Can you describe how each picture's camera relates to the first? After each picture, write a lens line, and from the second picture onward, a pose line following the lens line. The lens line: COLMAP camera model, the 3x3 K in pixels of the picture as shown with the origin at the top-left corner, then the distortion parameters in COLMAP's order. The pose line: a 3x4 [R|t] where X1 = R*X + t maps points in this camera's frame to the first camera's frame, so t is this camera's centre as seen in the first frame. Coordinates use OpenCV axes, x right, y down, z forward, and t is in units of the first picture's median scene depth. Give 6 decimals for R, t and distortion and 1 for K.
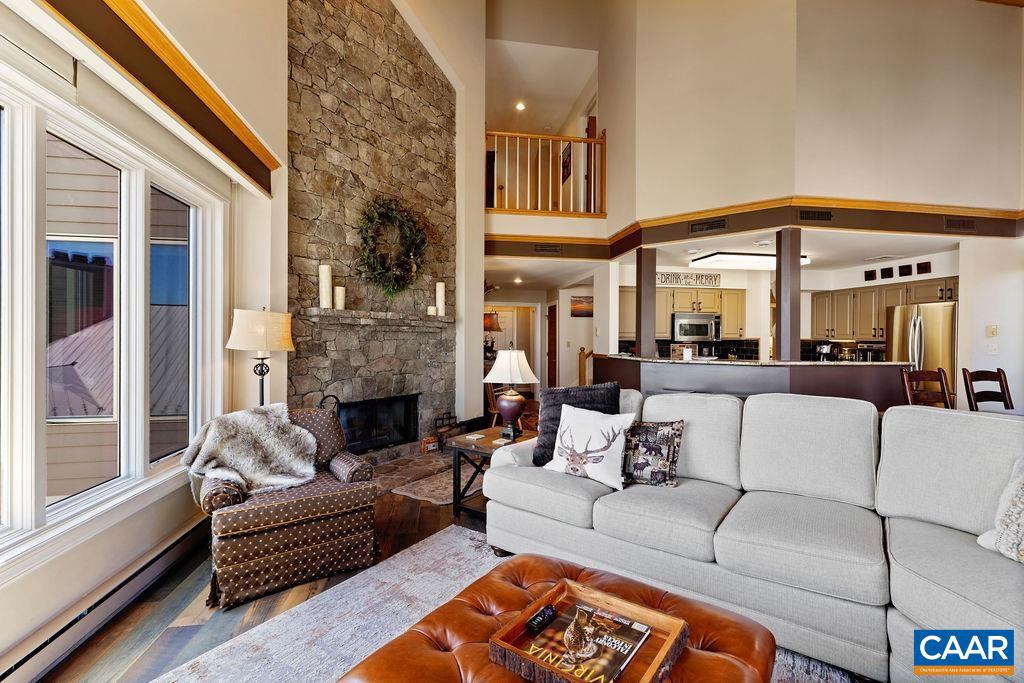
lens RADIAL K [[460.6, 0, 510.5], [0, 460.6, 337.9], [0, 0, 1]] dist [0.004950, 0.000147]
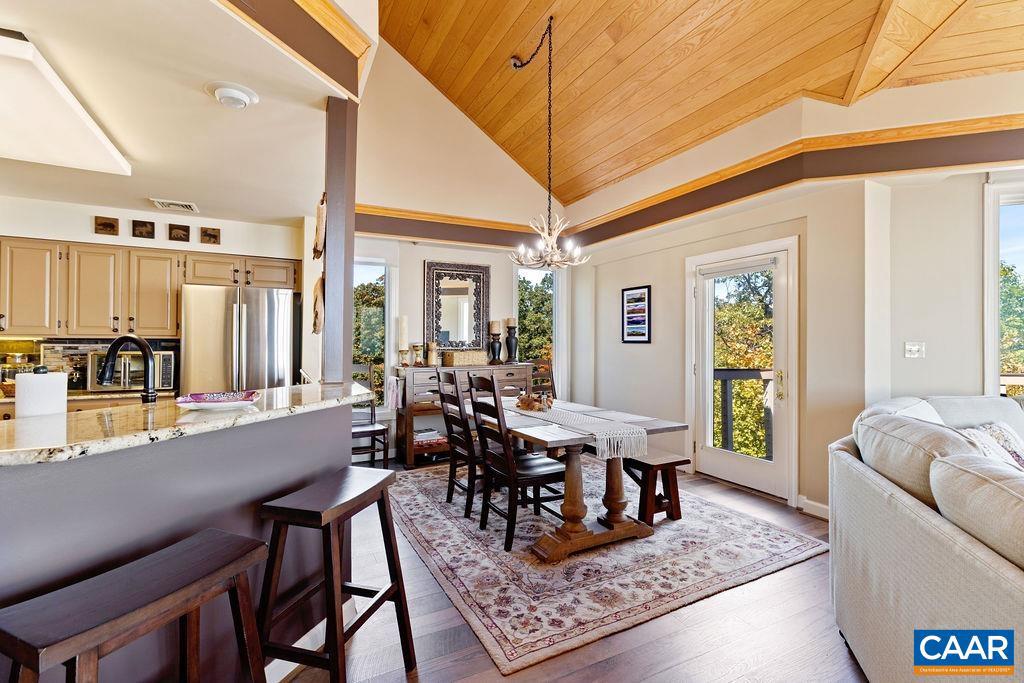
lens RADIAL K [[460.6, 0, 510.5], [0, 460.6, 337.9], [0, 0, 1]] dist [0.004950, 0.000147]
pose [[-0.310019, 0.000348, 0.950730, 0.072096], [-0.006443, 0.999976, -0.002467, 0.004331], [-0.950709, -0.006891, -0.310009, 0.748104]]
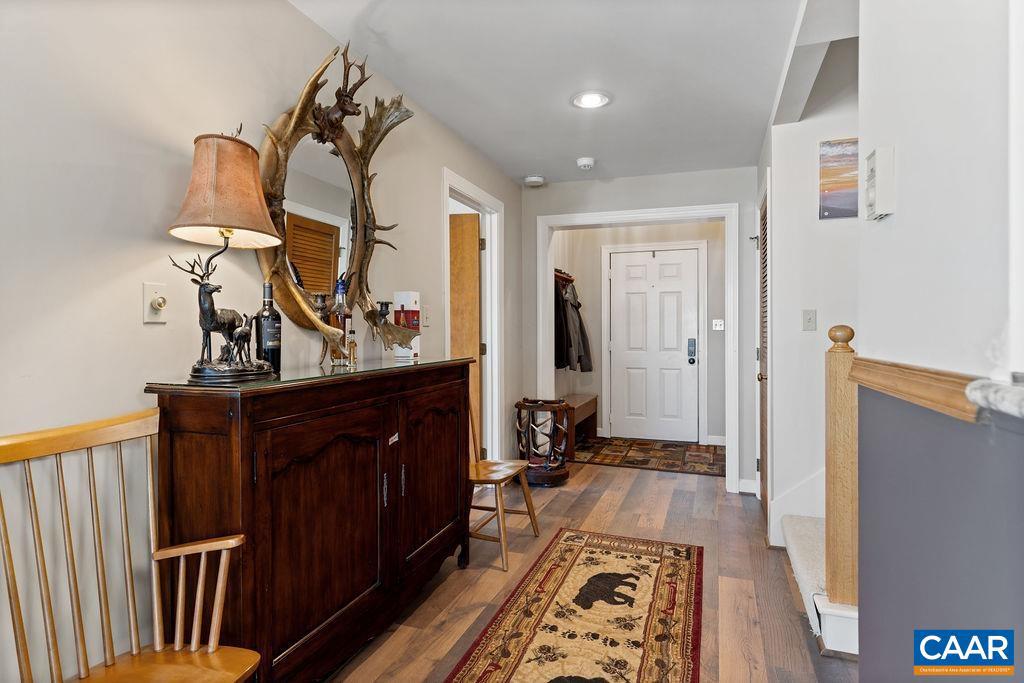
lens RADIAL K [[553.3, 0, 511.4], [0, 553.3, 333.6], [0, 0, 1]] dist [0.001301, 0.000312]
pose [[0.872637, -0.002958, -0.488360, 0.197698], [0.005018, 0.999983, 0.002908, 0.029665], [0.488344, -0.004989, 0.872637, 0.930982]]
